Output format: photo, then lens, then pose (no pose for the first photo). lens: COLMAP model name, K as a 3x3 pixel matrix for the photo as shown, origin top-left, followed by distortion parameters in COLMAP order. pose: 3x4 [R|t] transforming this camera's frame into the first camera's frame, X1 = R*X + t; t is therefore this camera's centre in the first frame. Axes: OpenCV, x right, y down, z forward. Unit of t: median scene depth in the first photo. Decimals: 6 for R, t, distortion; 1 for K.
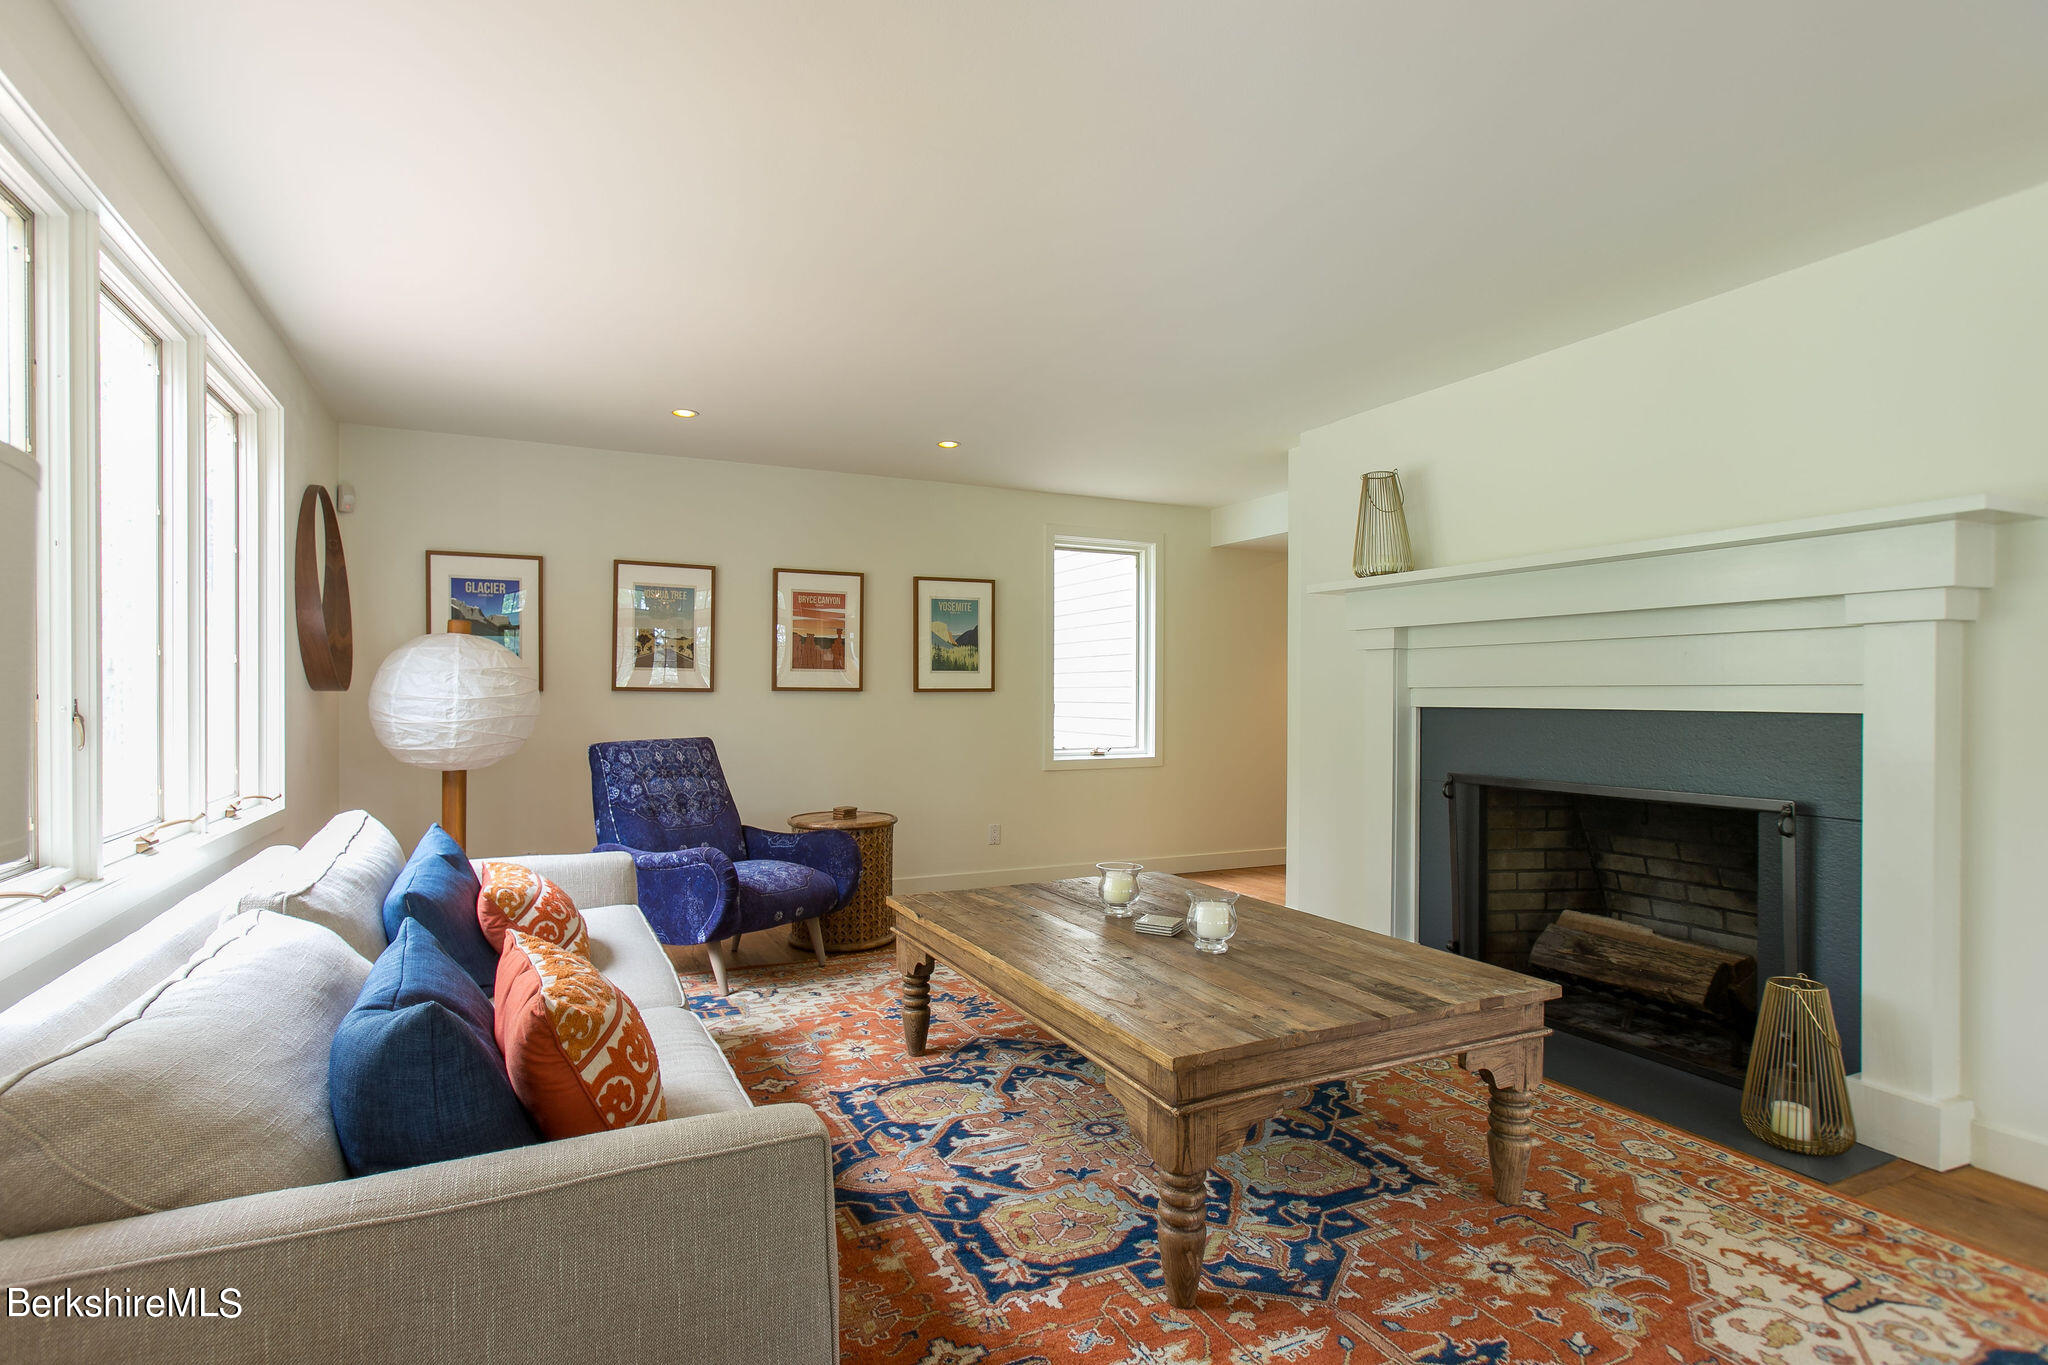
lens RADIAL K [[1020.0, 0, 1030.6], [0, 1020.0, 691.1], [0, 0, 1]] dist [-0.002011, -0.001013]
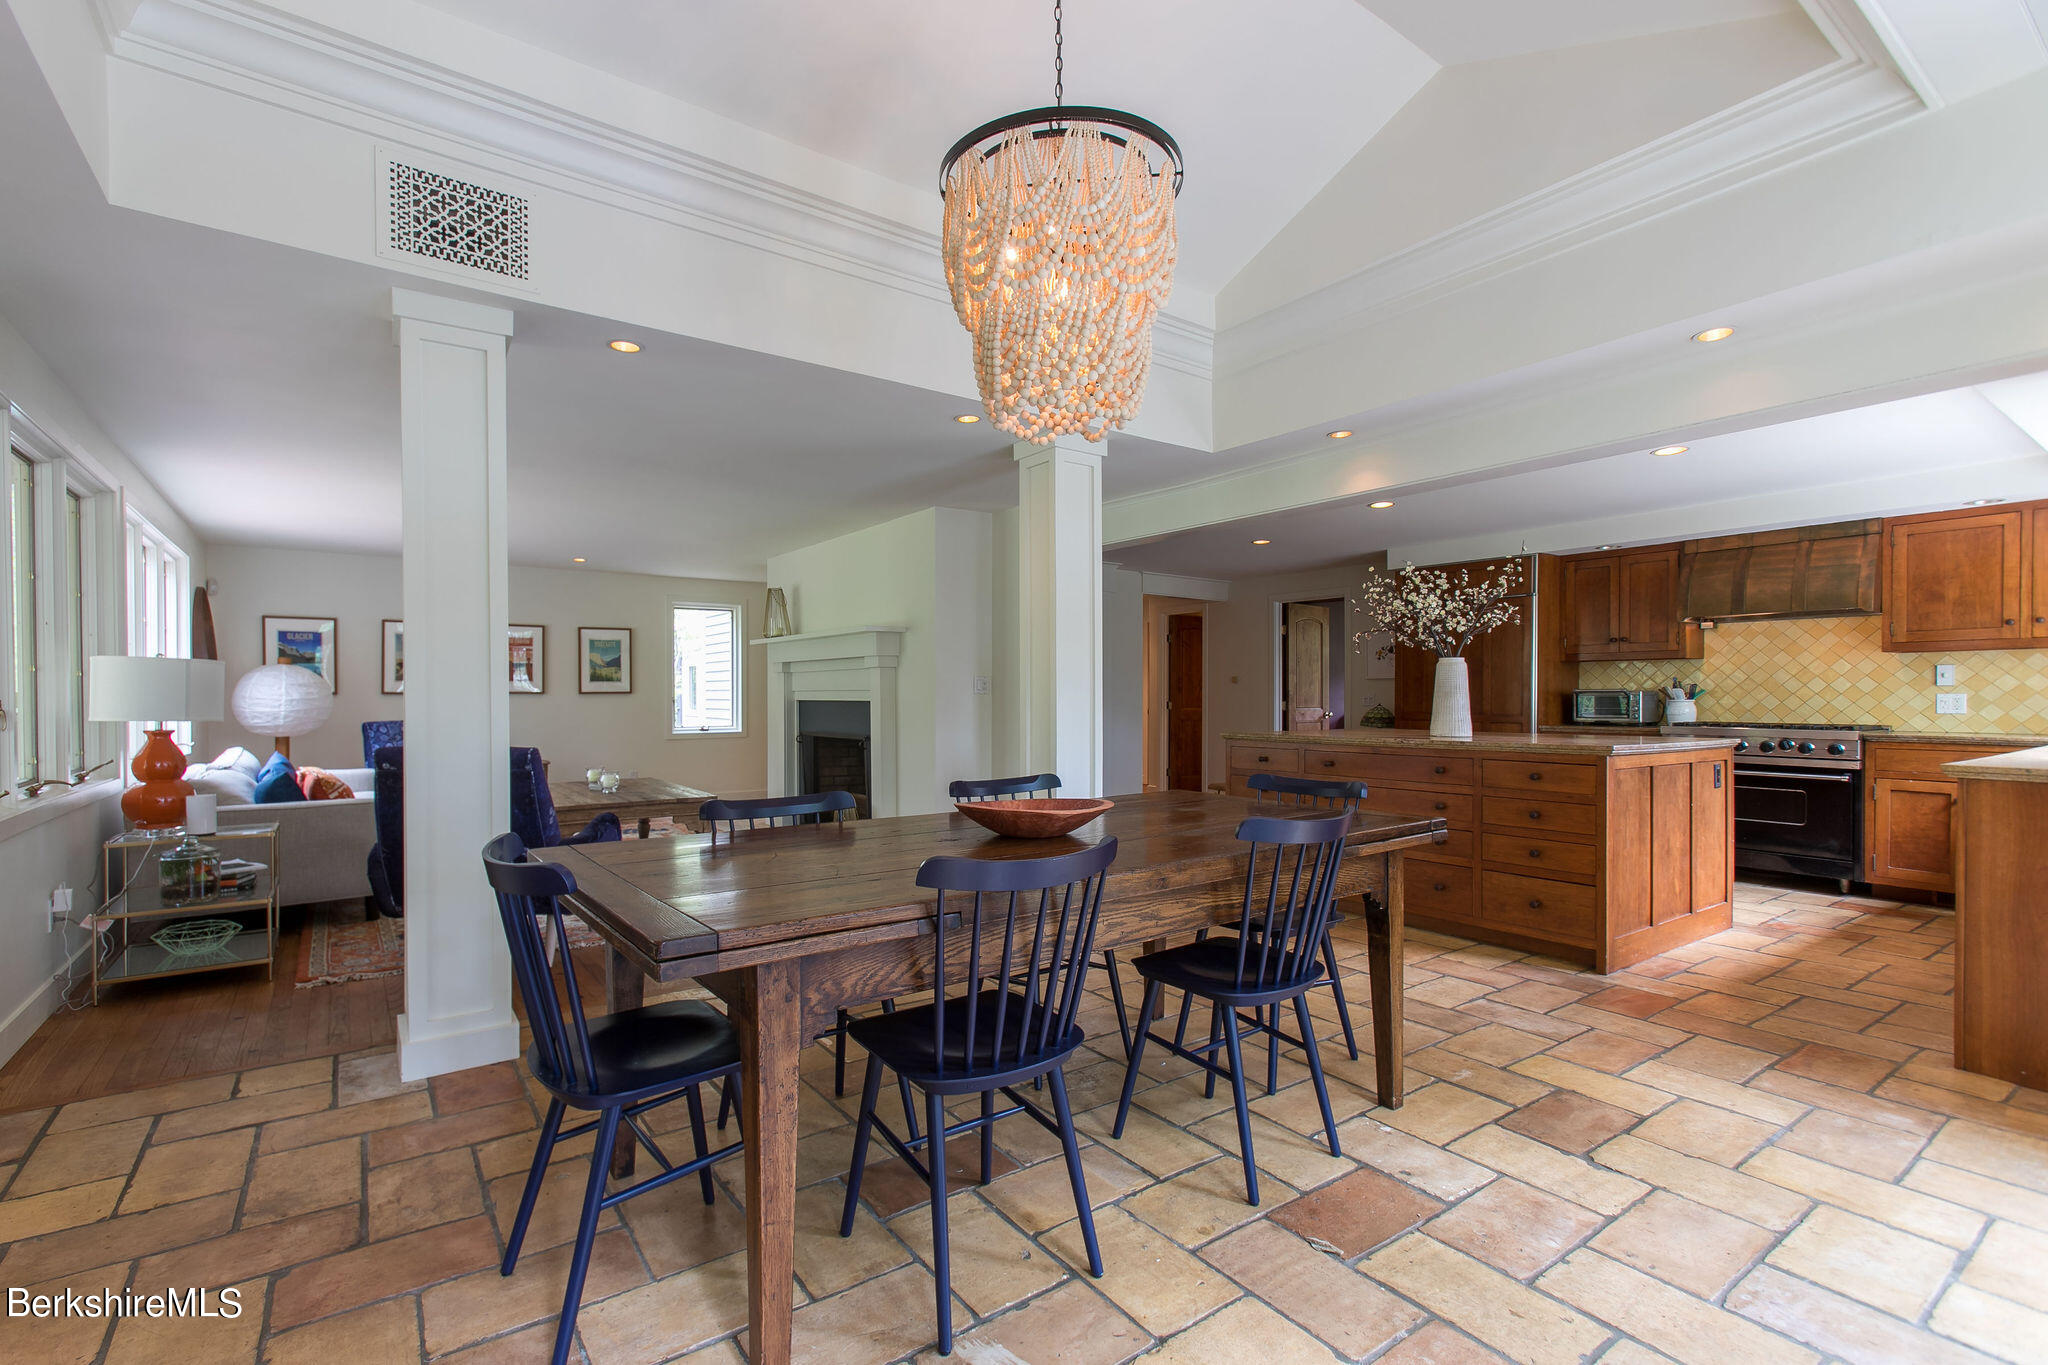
lens RADIAL K [[913.6, 0, 1011.0], [0, 913.6, 690.5], [0, 0, 1]] dist [0.002285, 0.002172]
pose [[0.985722, -0.003178, 0.168351, 0.444927], [0.003060, 0.999995, 0.000956, -0.005274], [-0.168353, -0.000427, 0.985727, -0.833058]]
